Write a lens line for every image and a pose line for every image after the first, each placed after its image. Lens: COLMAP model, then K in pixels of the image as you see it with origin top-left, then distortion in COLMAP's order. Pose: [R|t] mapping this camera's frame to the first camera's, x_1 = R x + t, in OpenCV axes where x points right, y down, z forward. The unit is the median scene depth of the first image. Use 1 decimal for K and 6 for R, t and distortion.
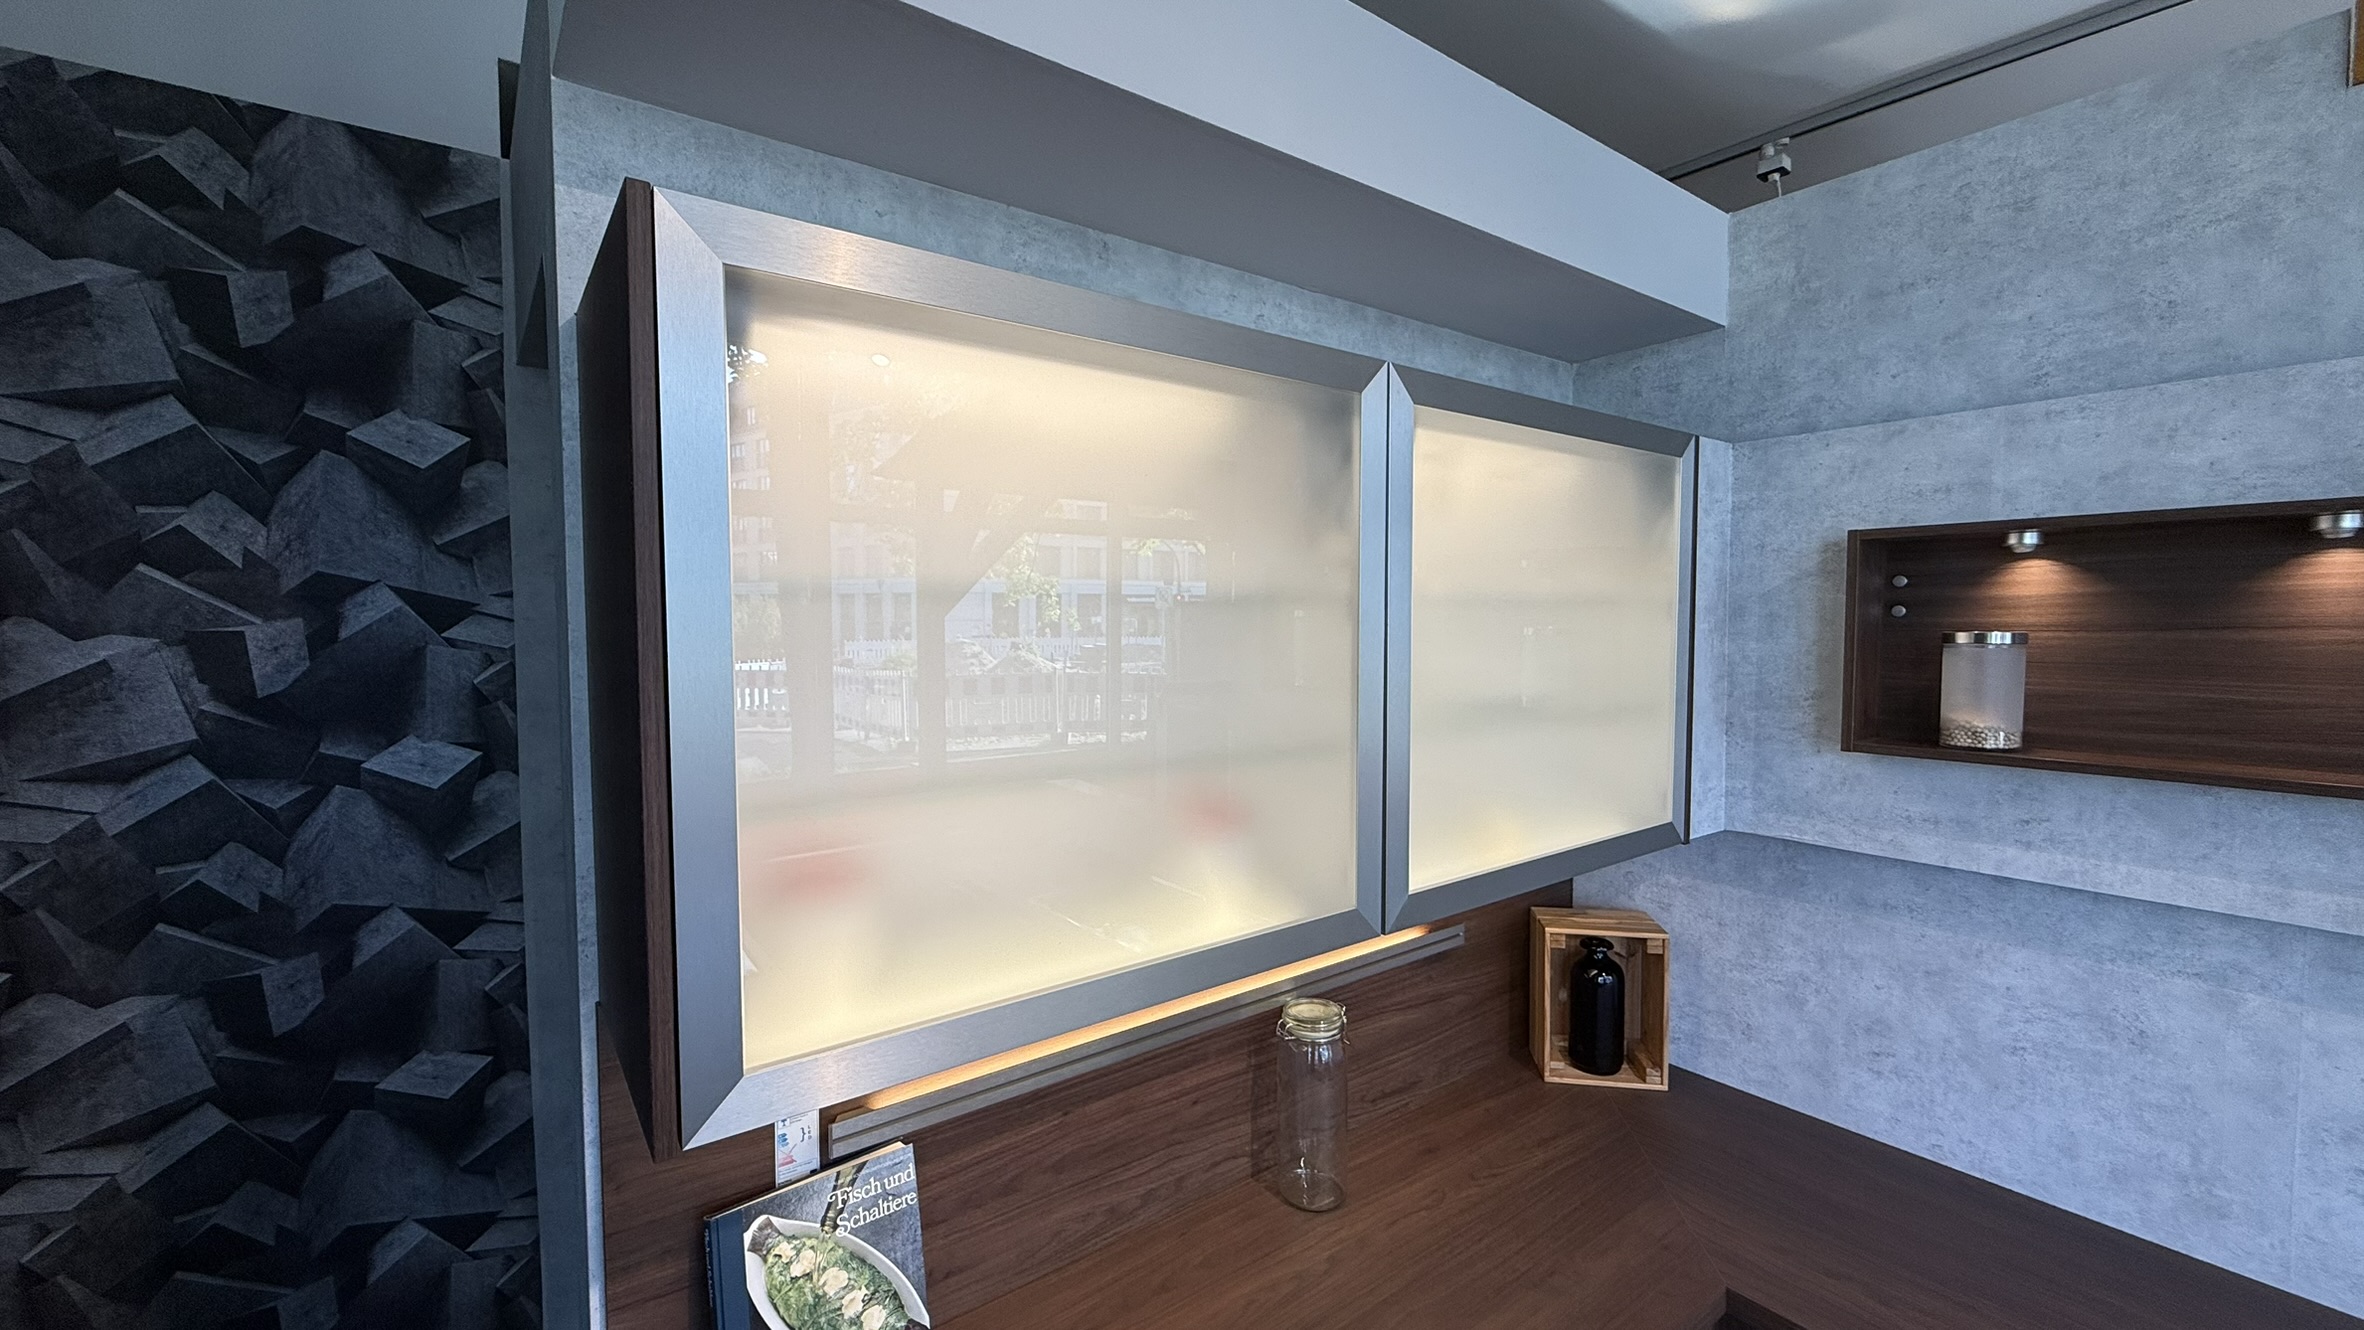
lens RADIAL K [[943.0, 0, 1174.3], [0, 943.0, 662.6], [0, 0, 1]] dist [0.001115, -0.000556]
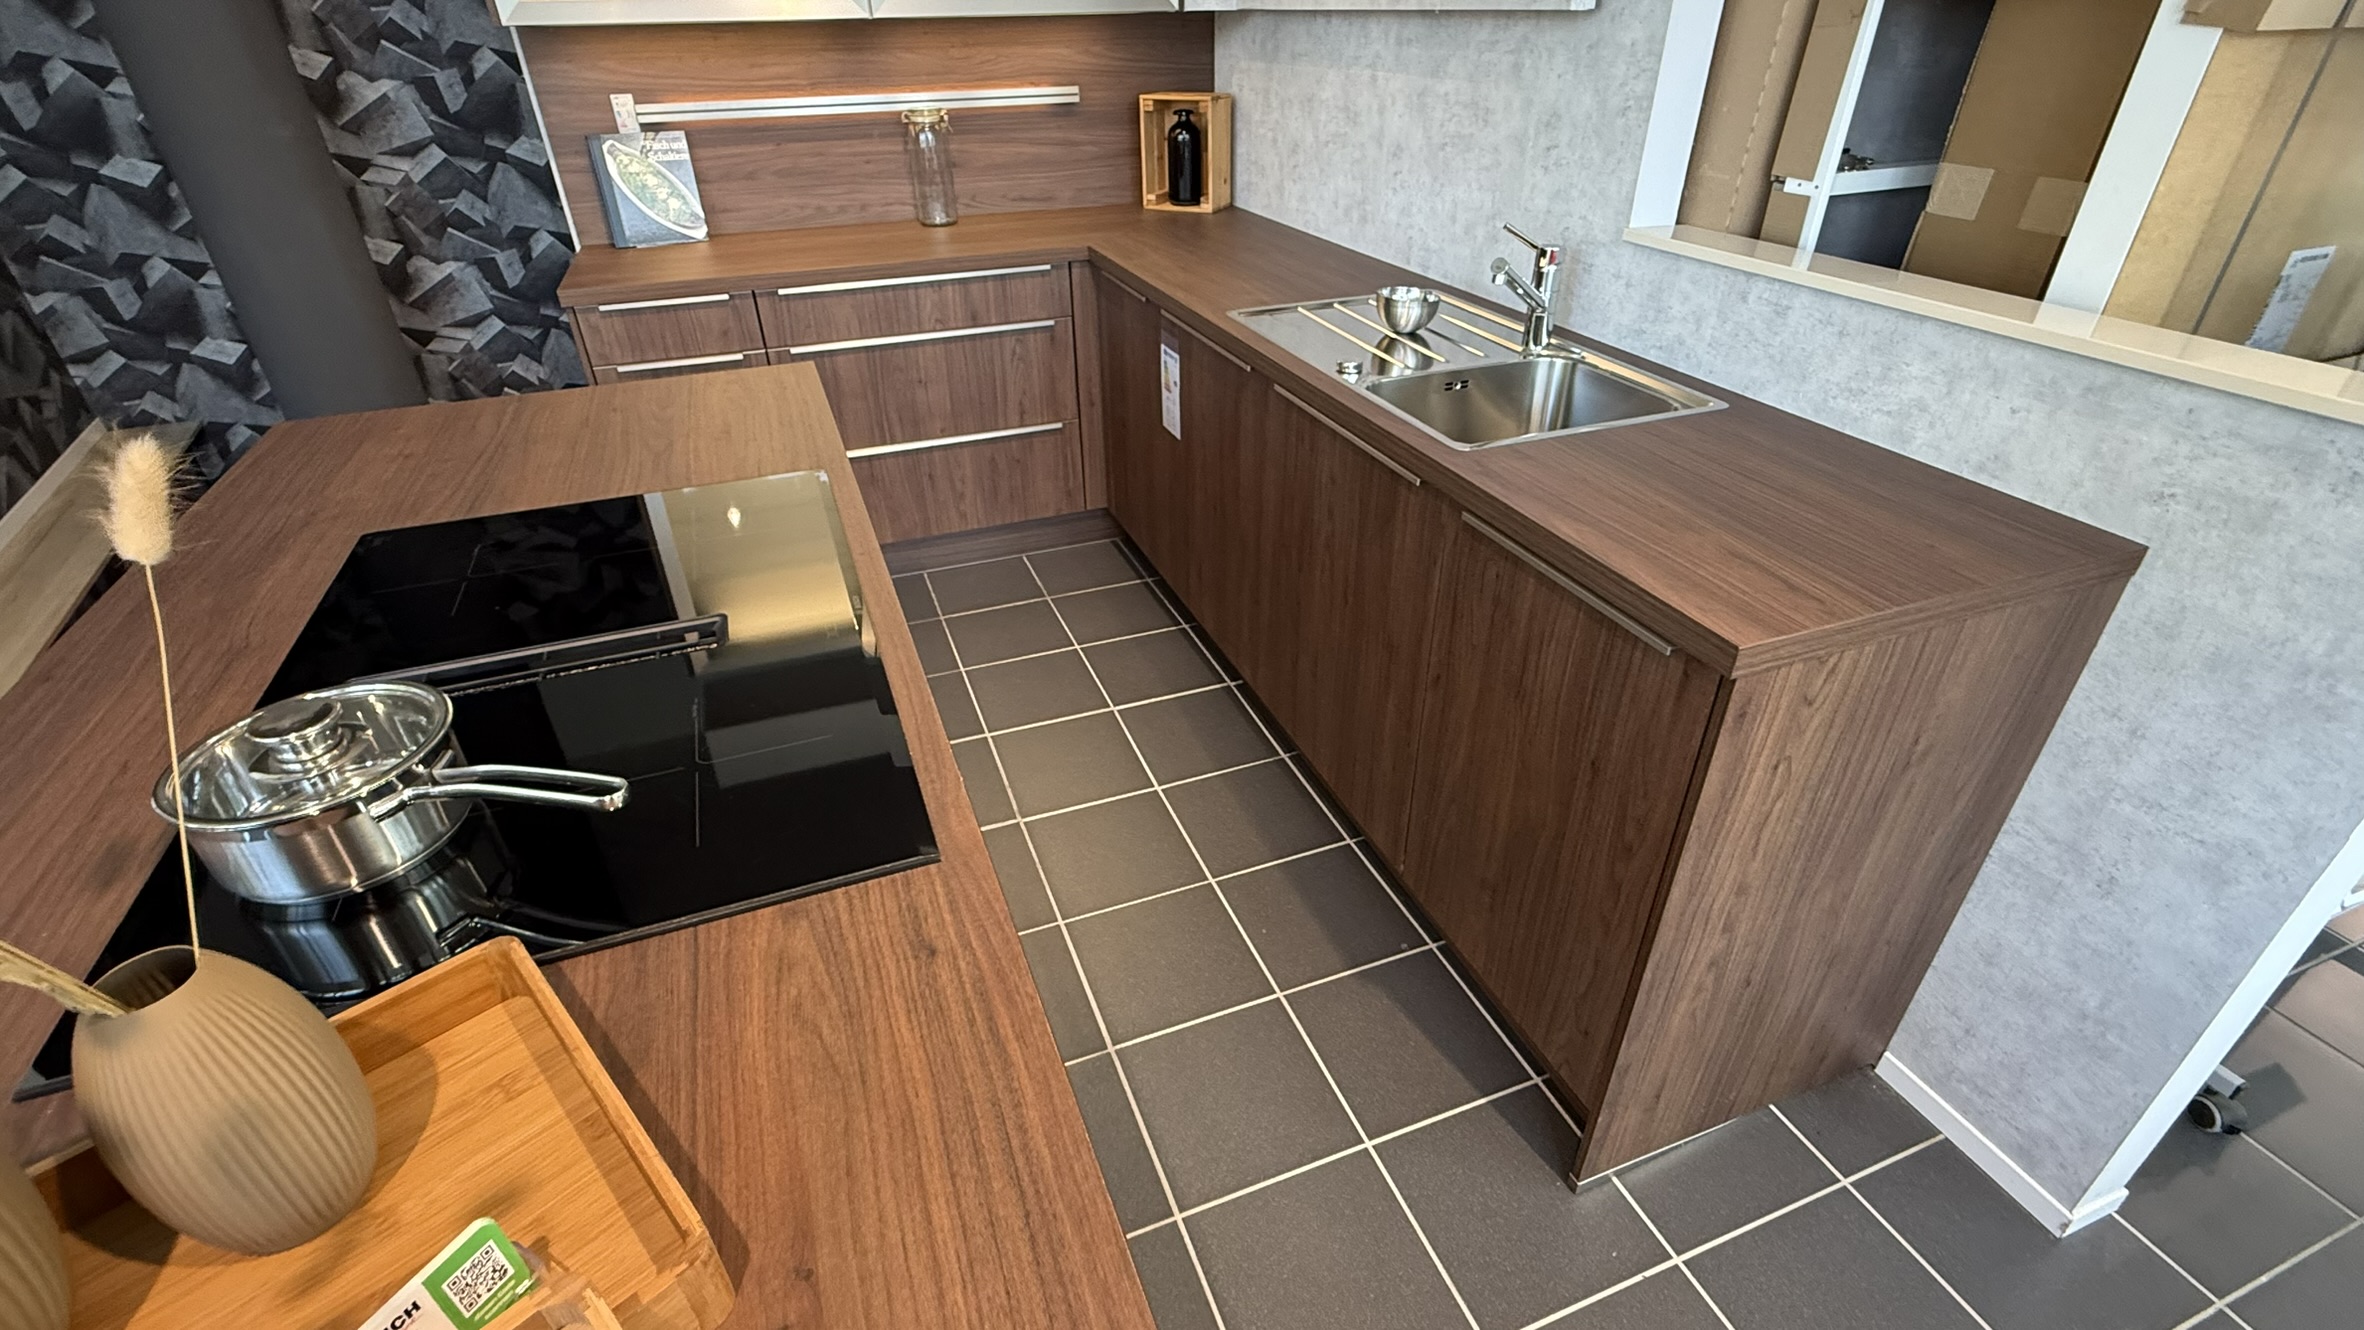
lens RADIAL K [[1062.7, 0, 1179.2], [0, 1062.7, 661.9], [0, 0, 1]] dist [0.001056, -0.000856]
pose [[0.961665, 0.135630, -0.238339, 1.199899], [-0.001310, 0.871389, 0.490591, 0.293549], [0.274225, -0.471472, 0.838161, -0.994853]]
